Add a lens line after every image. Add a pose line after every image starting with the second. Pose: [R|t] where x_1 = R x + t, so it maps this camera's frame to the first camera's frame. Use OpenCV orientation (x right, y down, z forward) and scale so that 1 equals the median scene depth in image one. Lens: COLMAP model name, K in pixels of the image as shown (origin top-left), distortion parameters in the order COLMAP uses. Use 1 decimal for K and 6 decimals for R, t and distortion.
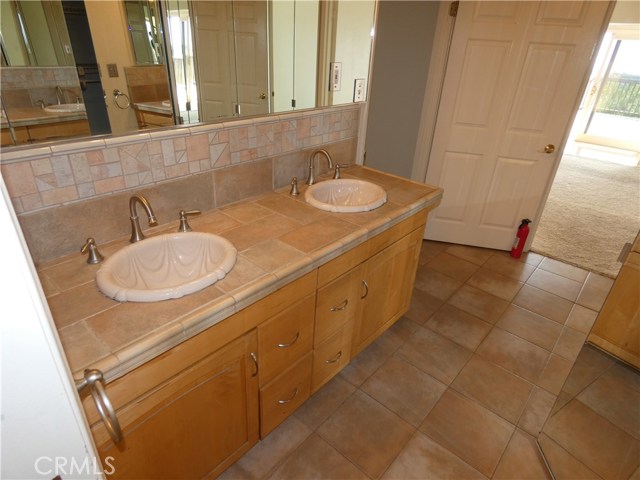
lens RADIAL K [[381.7, 0, 318.6], [0, 381.7, 240.1], [0, 0, 1]] dist [0.001974, 0.003104]
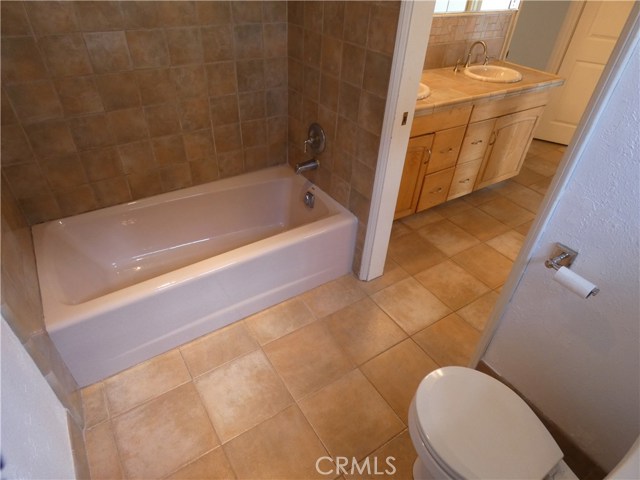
lens RADIAL K [[381.7, 0, 320.5], [0, 381.7, 241.0], [0, 0, 1]] dist [0.001974, 0.003104]
pose [[0.963349, 0.159703, -0.215532, -0.147792], [-0.124904, 0.978104, 0.166470, 0.350168], [0.237399, -0.133448, 0.962202, -0.668034]]
